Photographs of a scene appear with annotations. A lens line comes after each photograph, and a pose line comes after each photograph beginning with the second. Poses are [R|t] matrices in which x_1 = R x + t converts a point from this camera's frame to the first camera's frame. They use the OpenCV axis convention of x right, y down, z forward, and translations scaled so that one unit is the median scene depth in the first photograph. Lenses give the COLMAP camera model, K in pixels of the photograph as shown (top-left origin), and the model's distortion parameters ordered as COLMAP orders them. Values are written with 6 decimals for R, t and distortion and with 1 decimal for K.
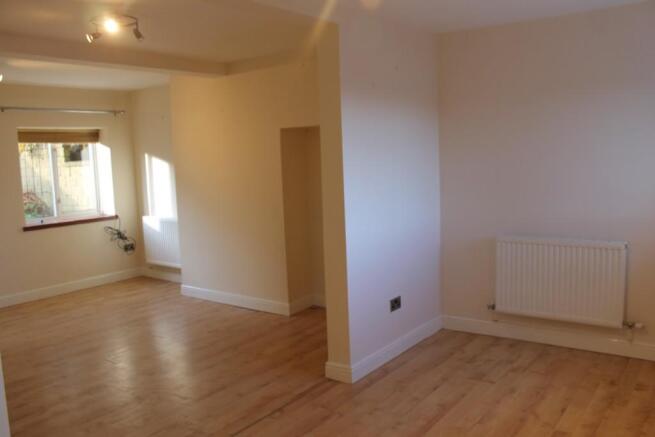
lens RADIAL K [[564.9, 0, 327.5], [0, 564.9, 218.5], [0, 0, 1]] dist [-0.006717, -0.004611]
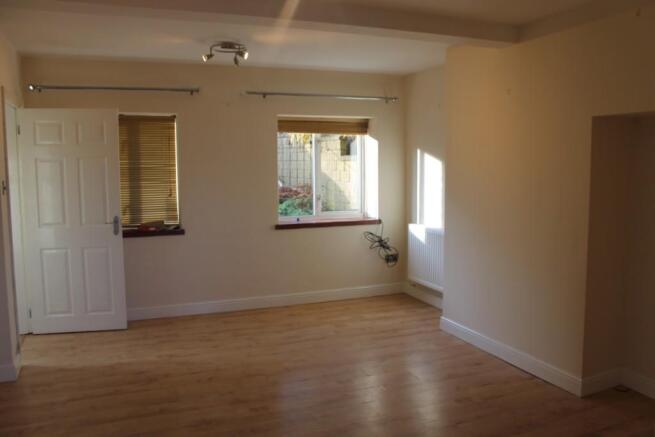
lens RADIAL K [[579.7, 0, 328.1], [0, 579.7, 202.0], [0, 0, 1]] dist [0.001757, -0.122097]
pose [[0.861845, 0.077828, -0.501164, -0.002425], [-0.091841, 0.995768, -0.003301, -0.022579], [0.498786, 0.048872, 0.865346, 0.202670]]
